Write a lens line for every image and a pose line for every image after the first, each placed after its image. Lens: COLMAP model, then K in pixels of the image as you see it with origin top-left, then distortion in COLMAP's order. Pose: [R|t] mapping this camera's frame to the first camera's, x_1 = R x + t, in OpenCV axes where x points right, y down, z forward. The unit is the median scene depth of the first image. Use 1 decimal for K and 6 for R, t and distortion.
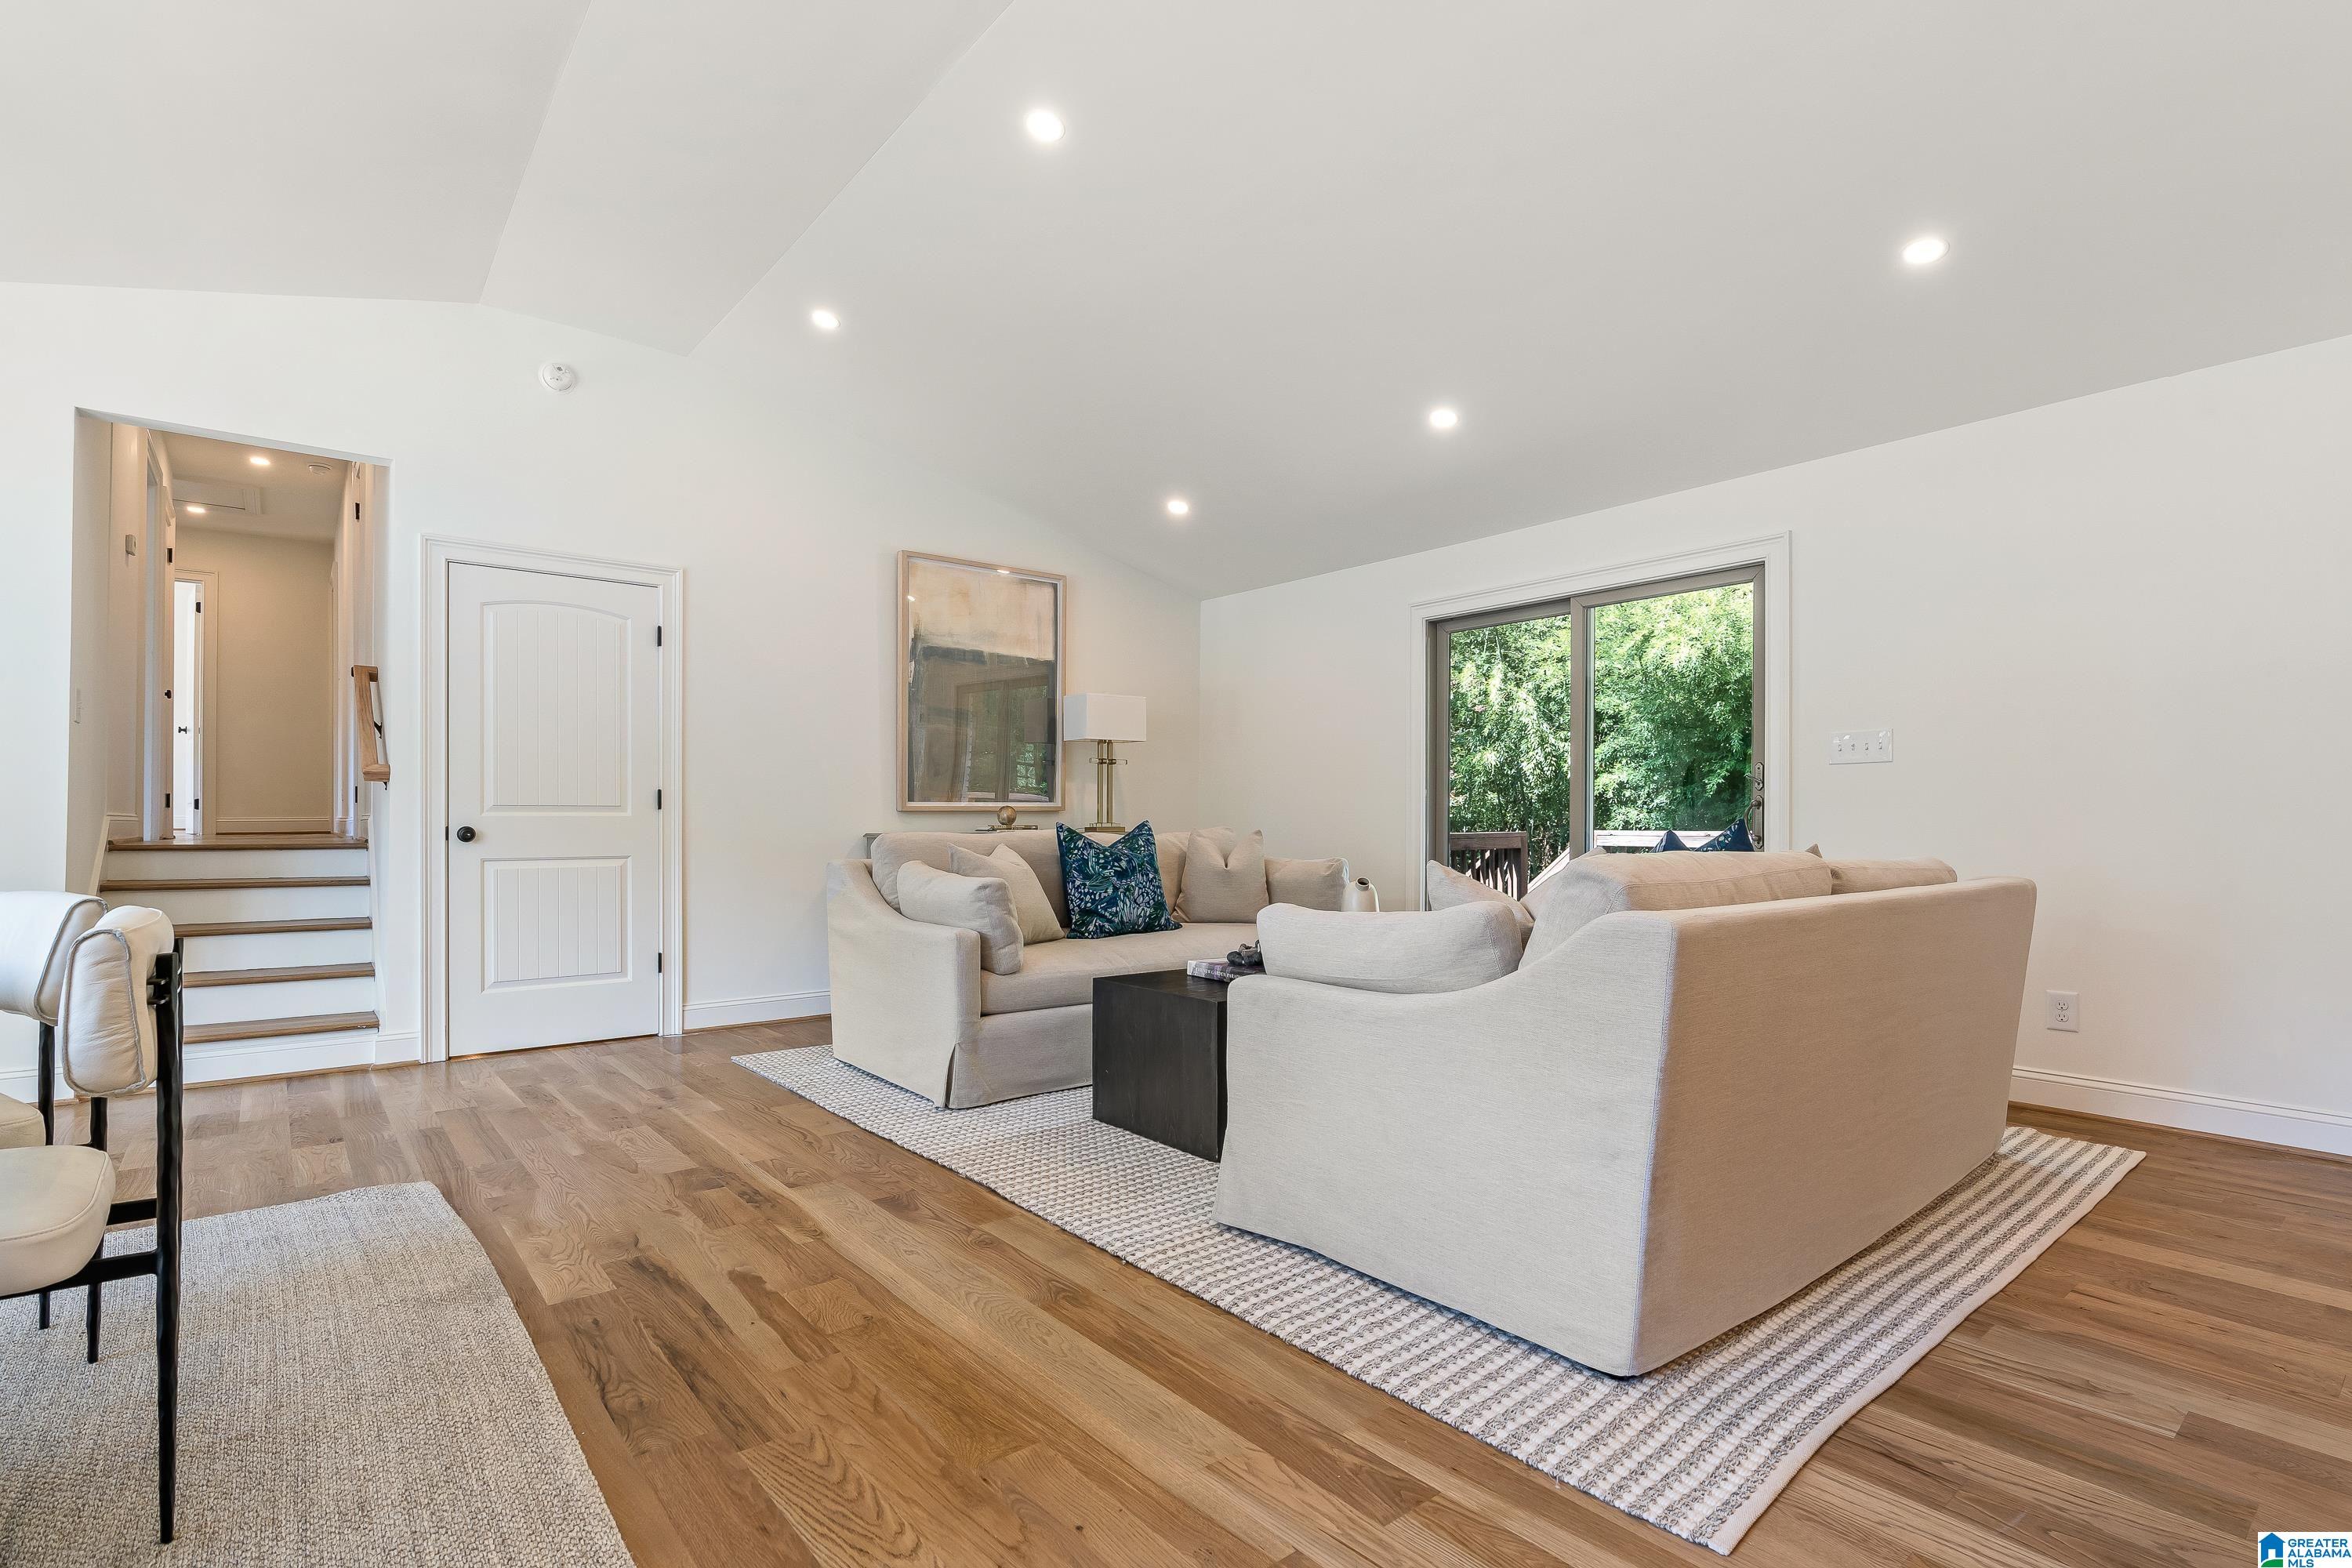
lens RADIAL K [[1109.2, 0, 1176.0], [0, 1109.2, 828.9], [0, 0, 1]] dist [-0.004769, -0.000262]
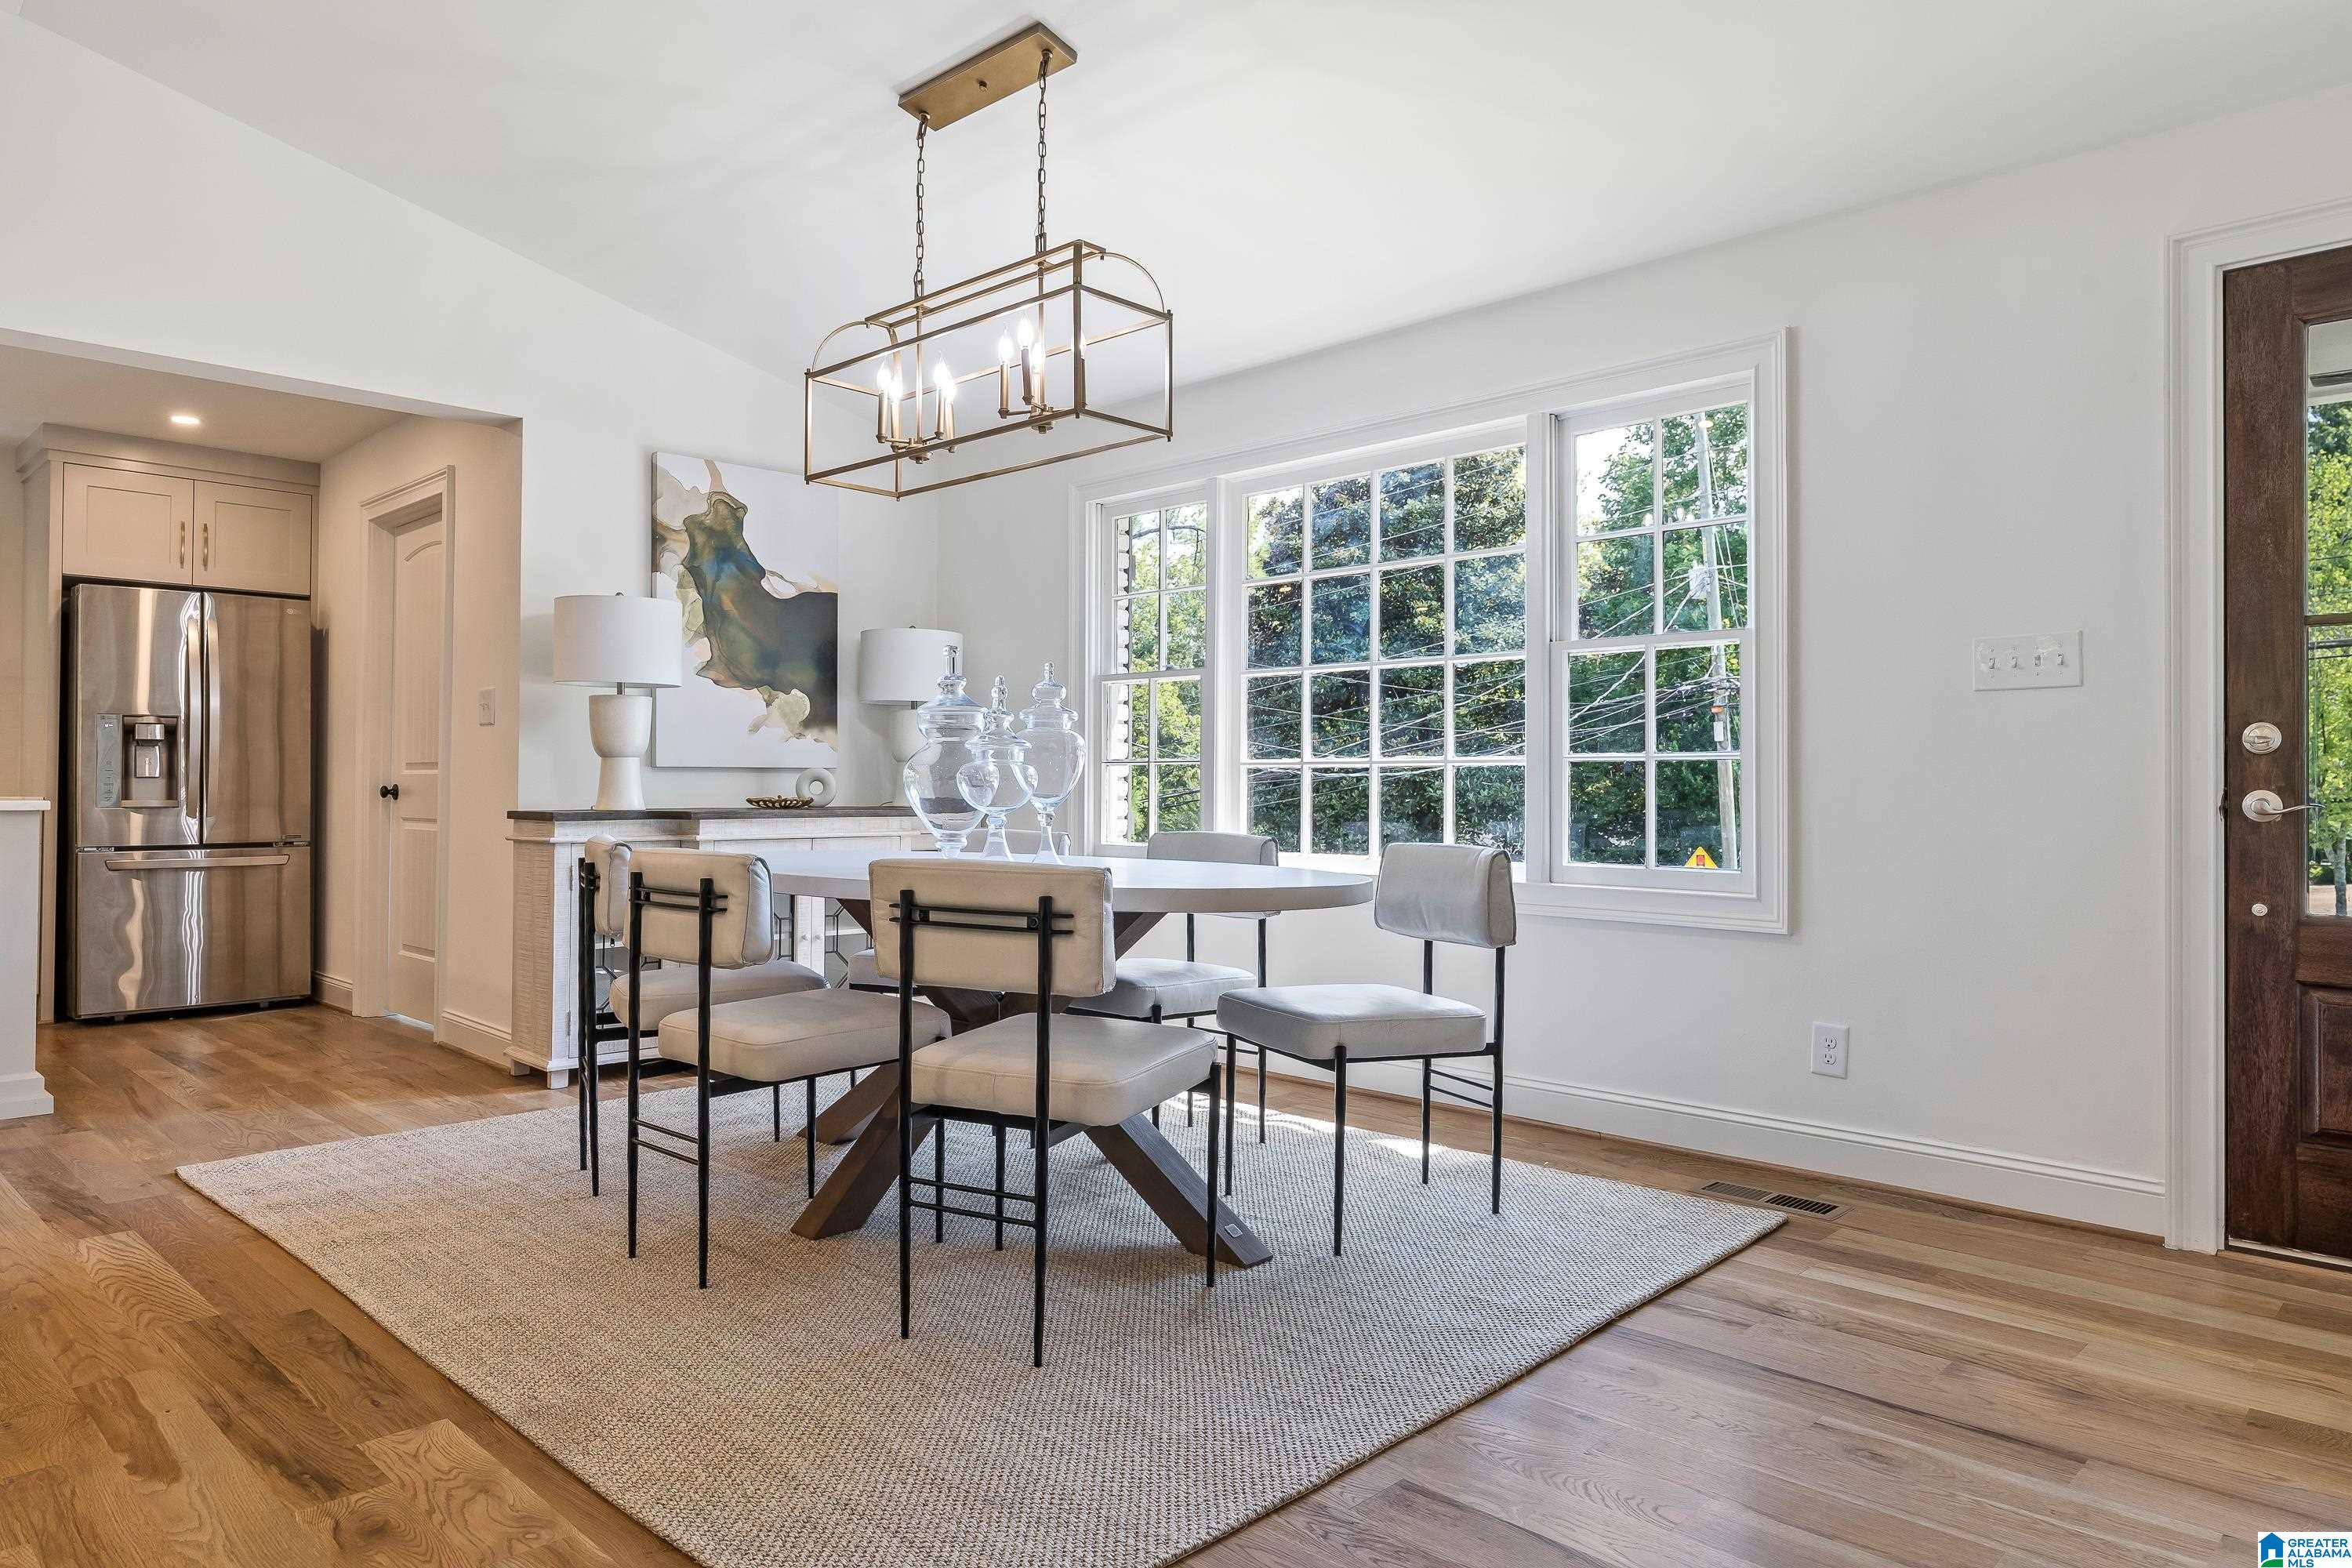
lens RADIAL K [[1476.5, 0, 1176.0], [0, 1476.5, 784.0], [0, 0, 1]] dist [-0.001949, -0.000073]
pose [[-0.994095, -0.005600, -0.108364, -0.490559], [-0.006058, 0.999974, 0.003905, -0.007223], [0.108340, 0.004538, -0.994104, 1.060455]]
